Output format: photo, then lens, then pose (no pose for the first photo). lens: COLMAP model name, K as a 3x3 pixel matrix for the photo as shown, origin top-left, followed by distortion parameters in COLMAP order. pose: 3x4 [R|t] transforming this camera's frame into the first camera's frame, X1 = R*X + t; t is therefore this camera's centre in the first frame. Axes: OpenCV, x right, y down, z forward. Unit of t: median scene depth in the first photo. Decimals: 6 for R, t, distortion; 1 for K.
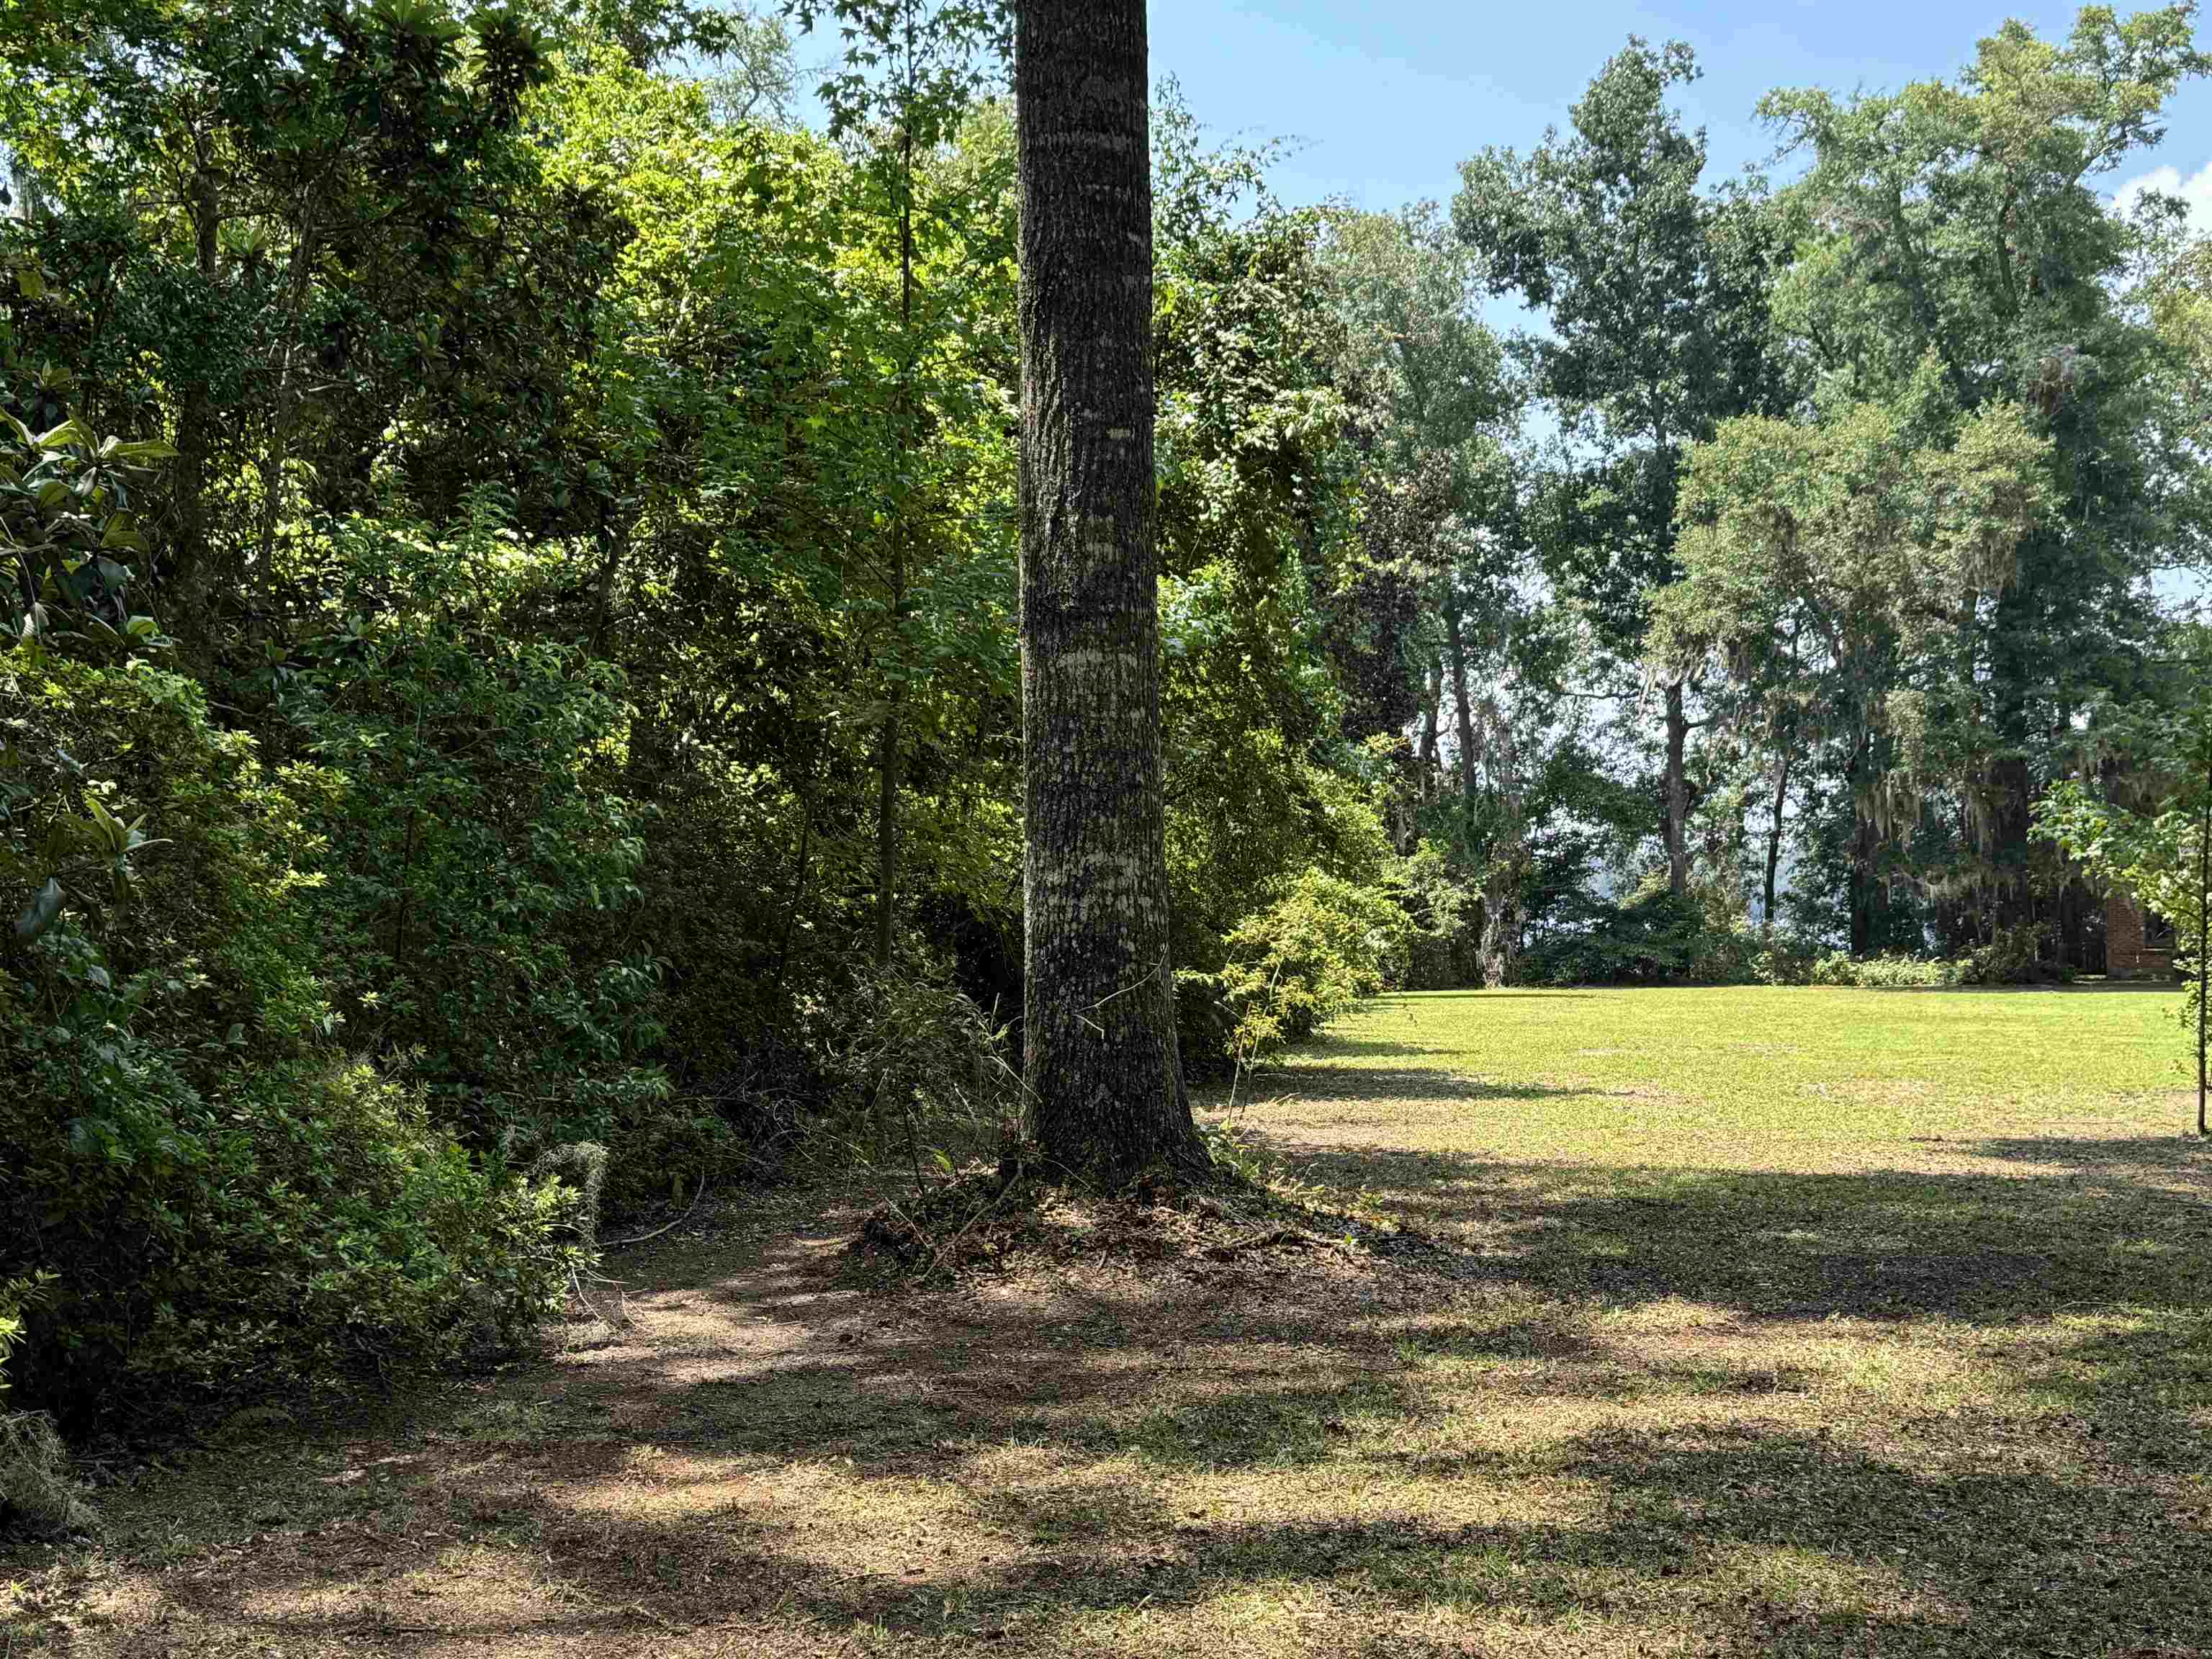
lens RADIAL K [[2802.4, 0, 1106.0], [0, 2802.4, 829.5], [0, 0, 1]] dist [0.172613, -0.013207]
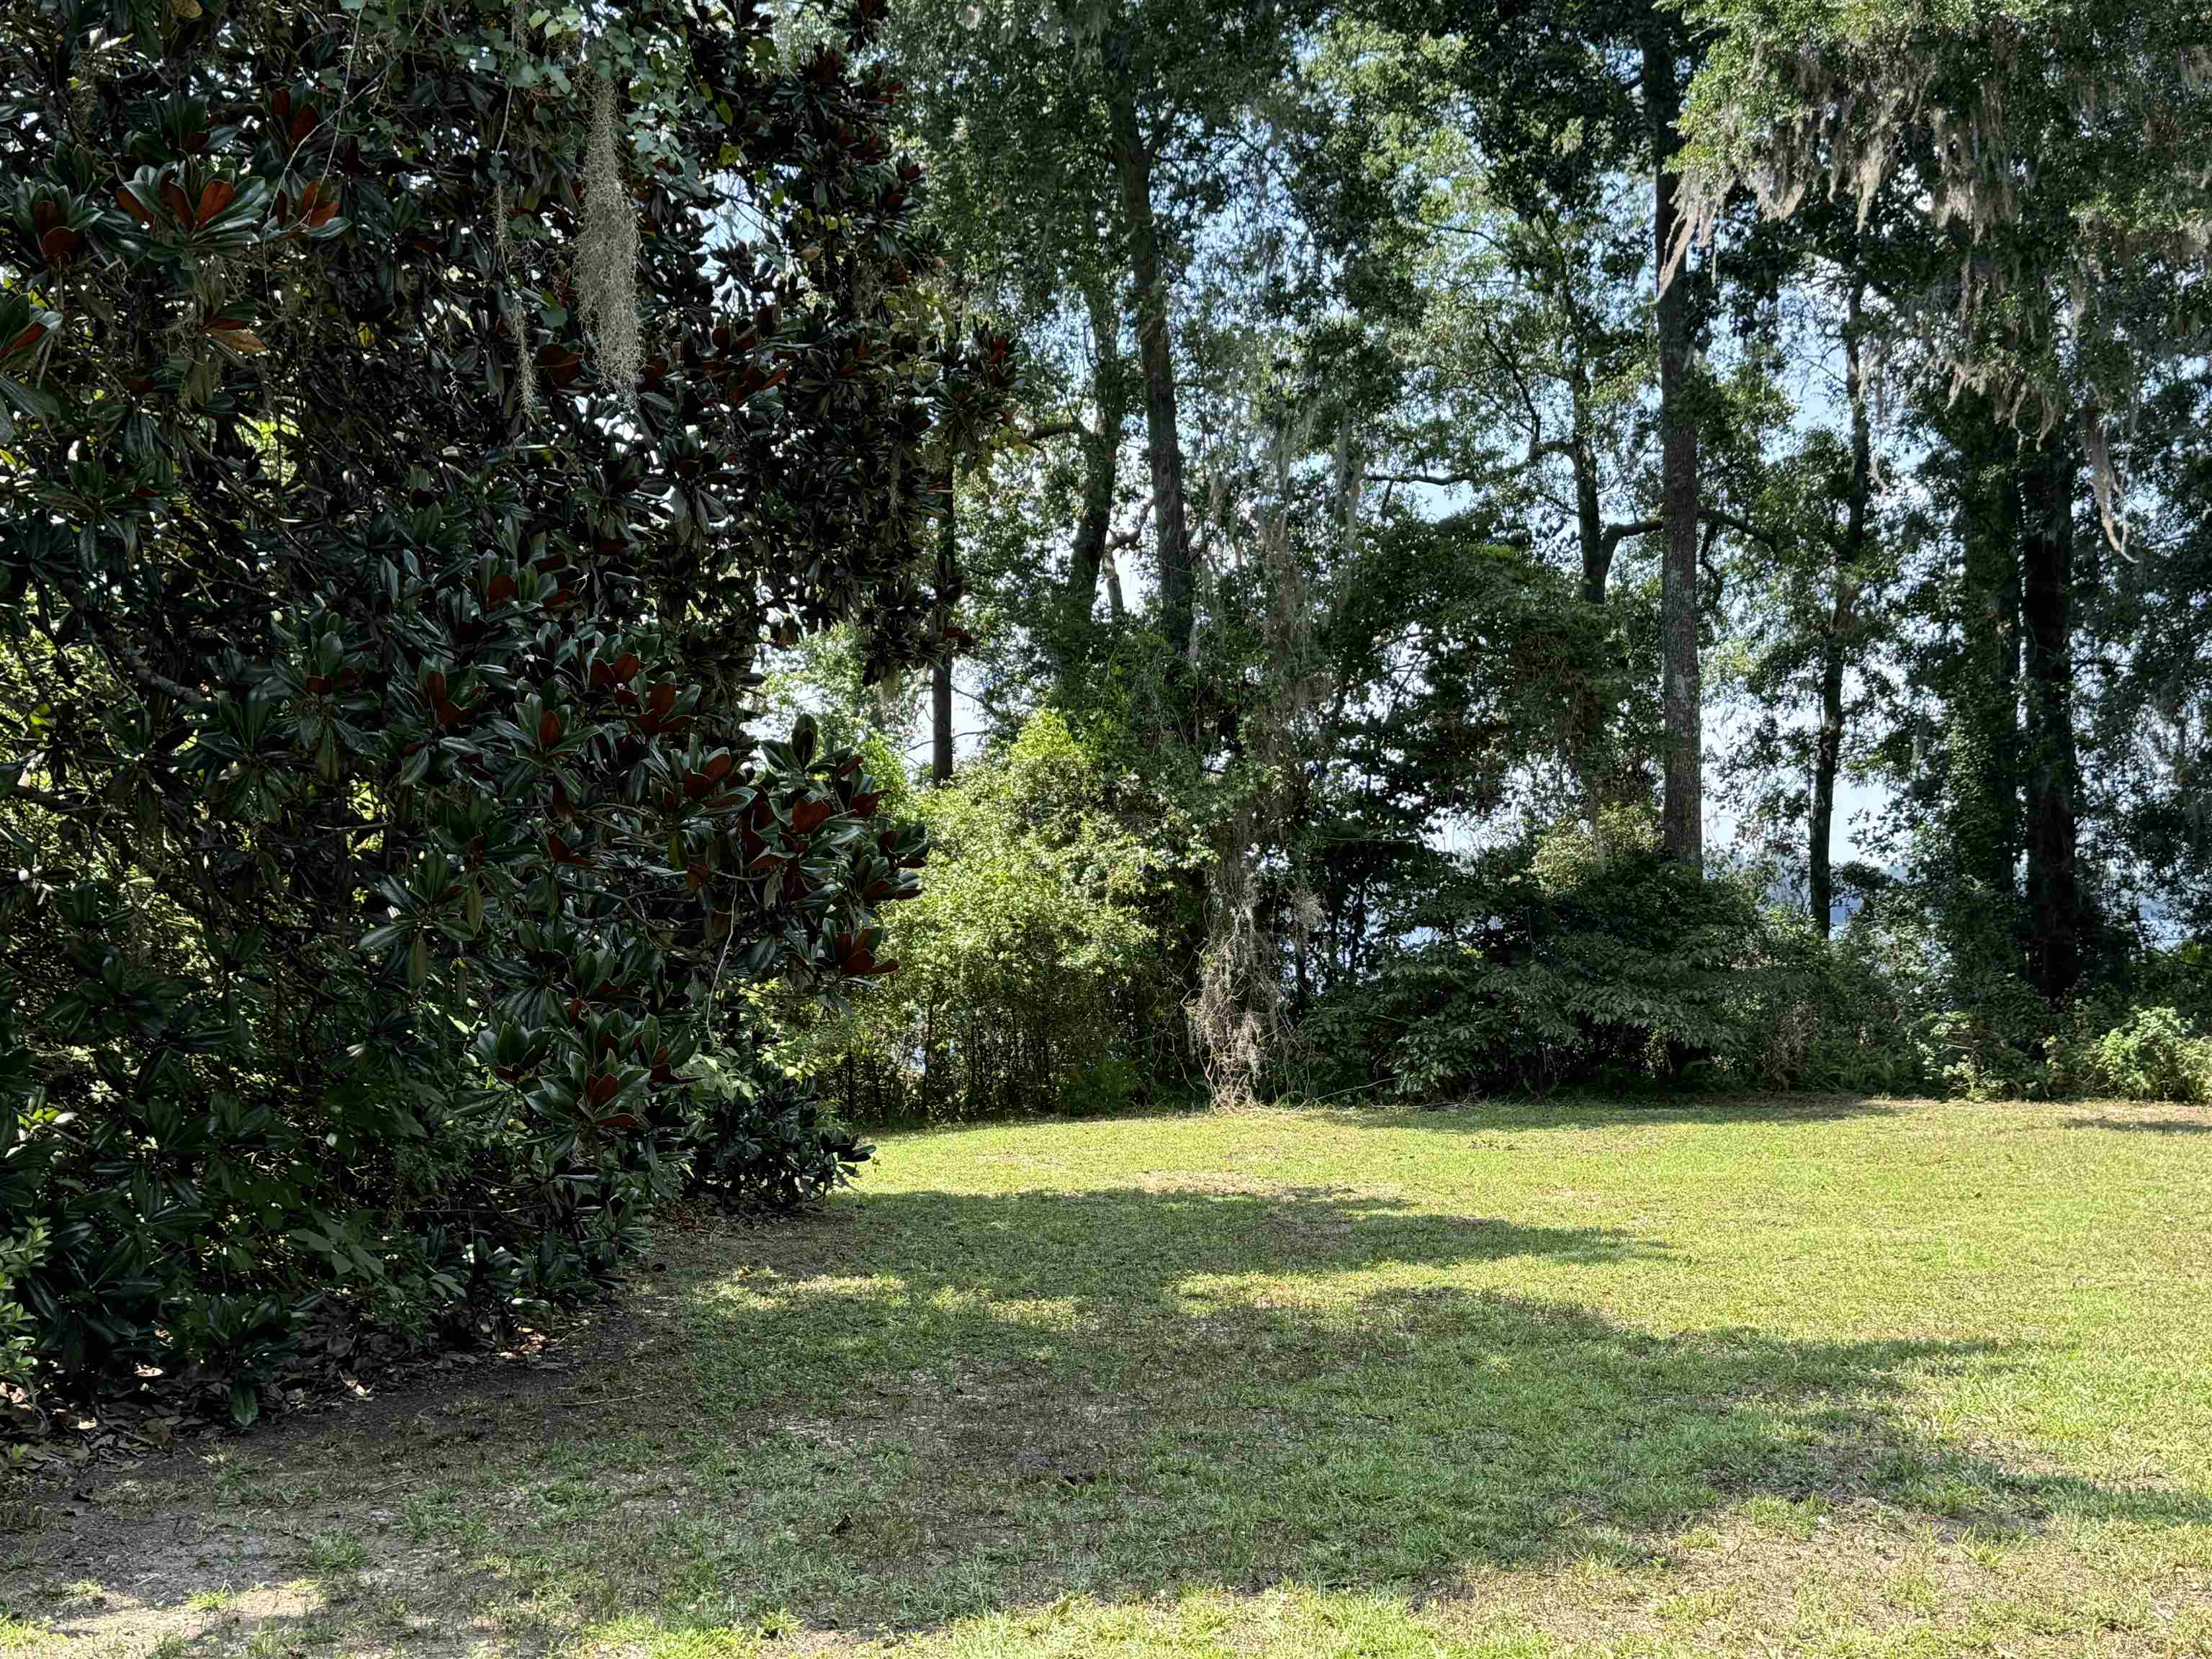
lens RADIAL K [[2802.4, 0, 1106.0], [0, 2802.4, 829.5], [0, 0, 1]] dist [0.172613, -0.013207]
pose [[0.995468, 0.003416, 0.095033, 0.084072], [-0.003148, 0.999991, -0.002972, 0.020561], [-0.095043, 0.002659, 0.995470, 0.620542]]
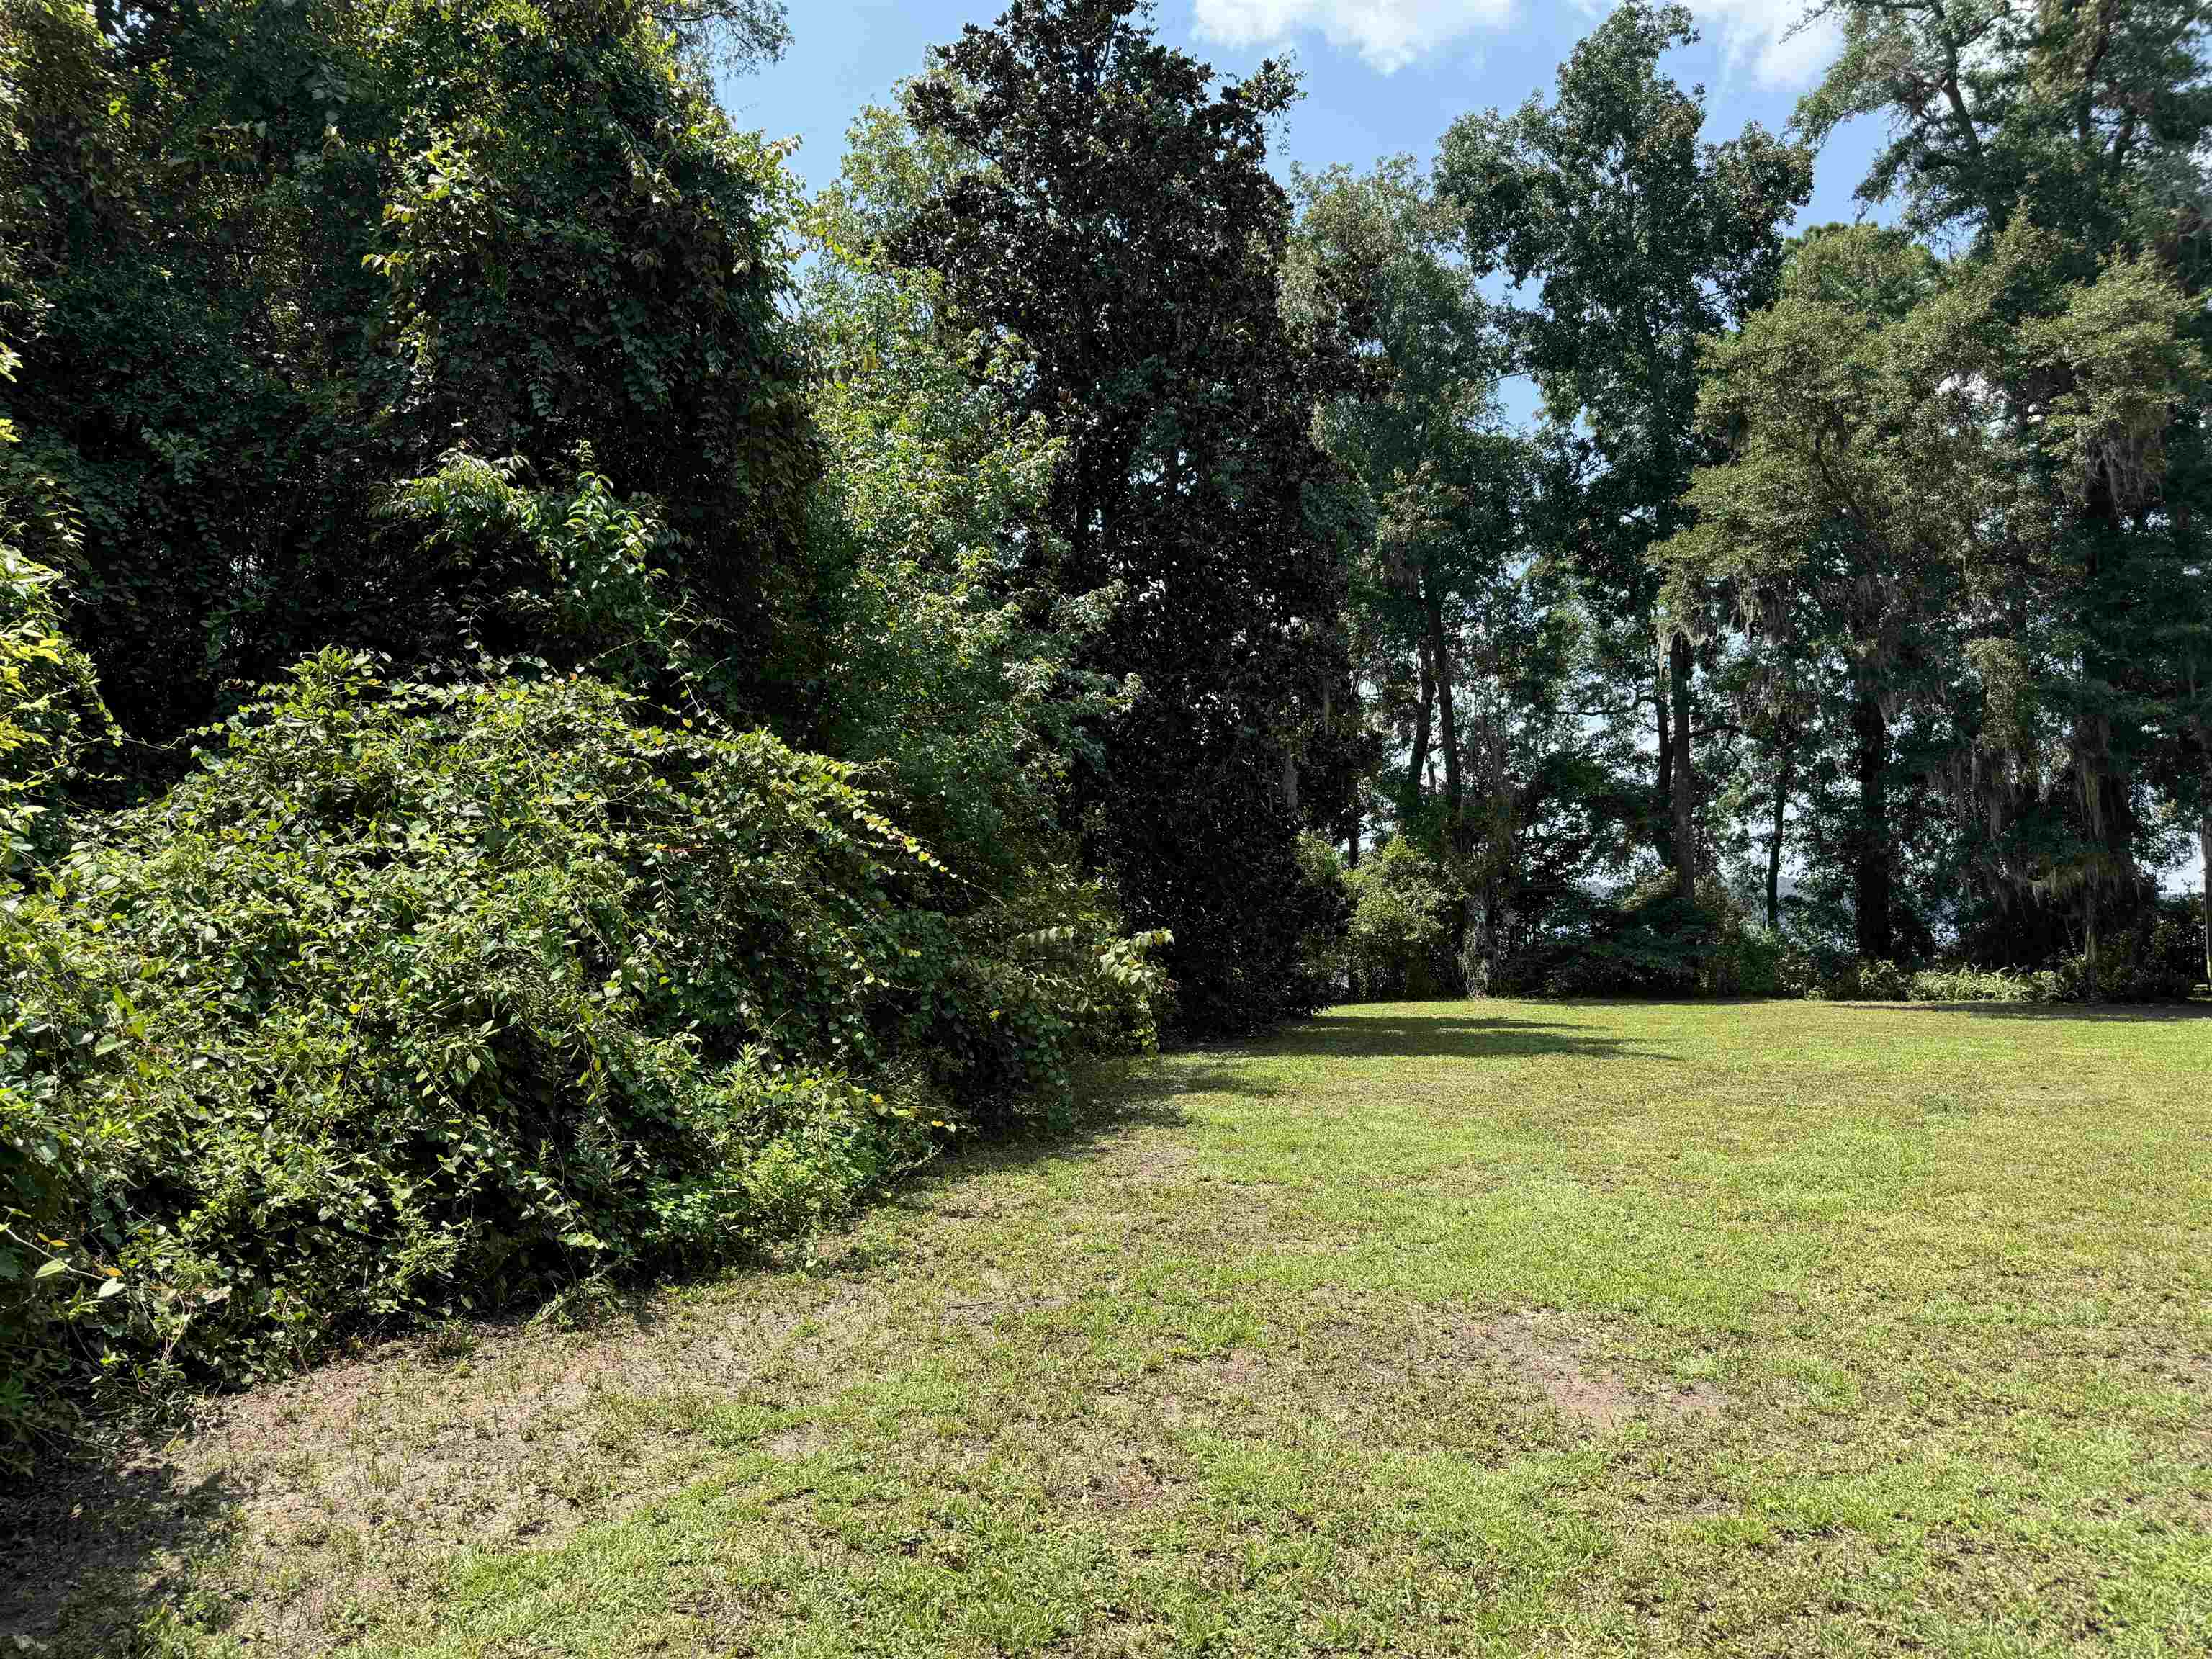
lens RADIAL K [[1569.0, 0, 1106.0], [0, 1569.0, 829.5], [0, 0, 1]] dist [0.173289, -0.230441]
pose [[0.993439, -0.004697, -0.114270, 0.075685], [0.001536, 0.999614, -0.027727, 0.015754], [0.114356, 0.027370, 0.993063, 0.466788]]
